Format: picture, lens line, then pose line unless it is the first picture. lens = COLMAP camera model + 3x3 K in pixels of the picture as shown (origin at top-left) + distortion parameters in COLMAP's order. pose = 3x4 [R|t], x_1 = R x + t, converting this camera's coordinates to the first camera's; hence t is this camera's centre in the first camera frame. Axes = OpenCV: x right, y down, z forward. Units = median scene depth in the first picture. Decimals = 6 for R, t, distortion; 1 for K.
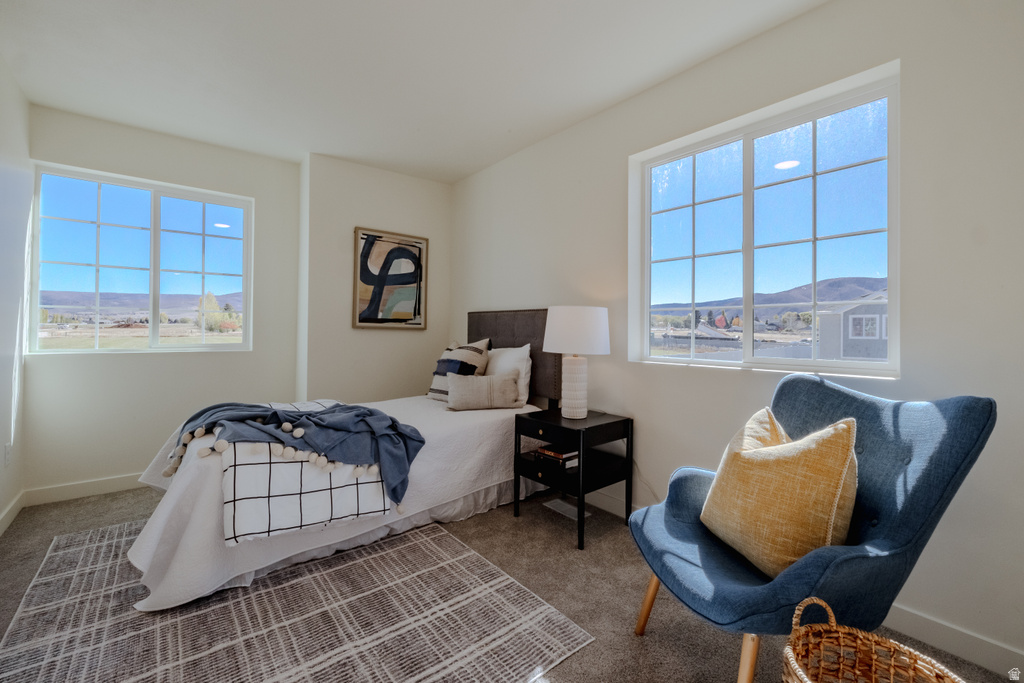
lens RADIAL K [[429.1, 0, 511.5], [0, 429.1, 329.8], [0, 0, 1]] dist [-0.000640, -0.000058]
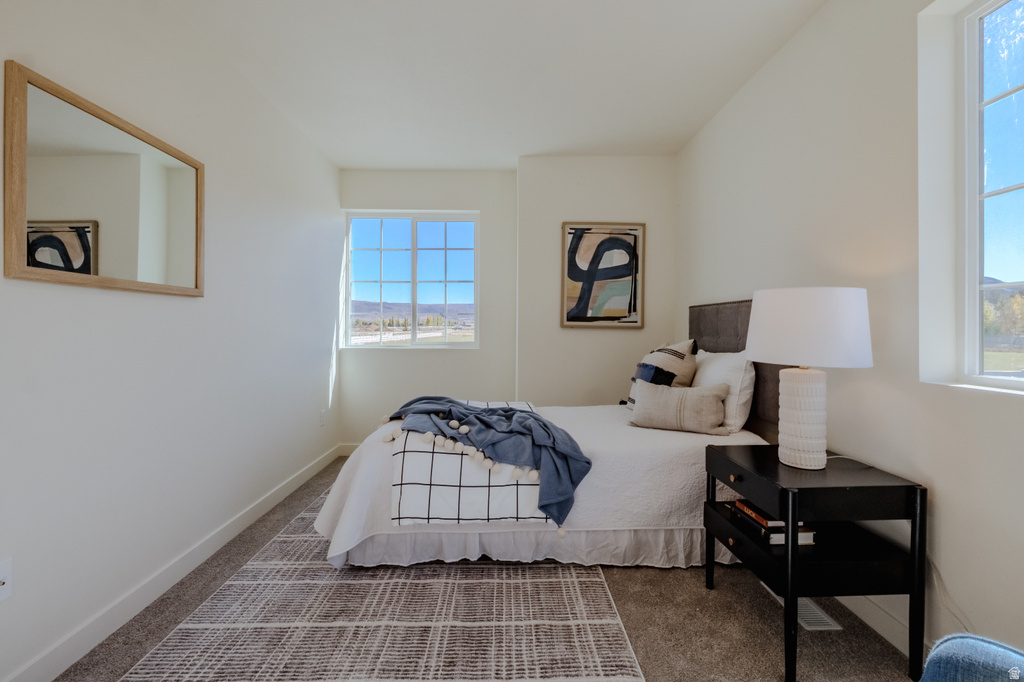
lens RADIAL K [[429.1, 0, 511.5], [0, 429.1, 329.3], [0, 0, 1]] dist [-0.000640, -0.000058]
pose [[0.796596, -0.006728, -0.604475, 0.154305], [0.006424, 0.999976, -0.002664, 0.003210], [0.604478, -0.001761, 0.796620, 0.195811]]
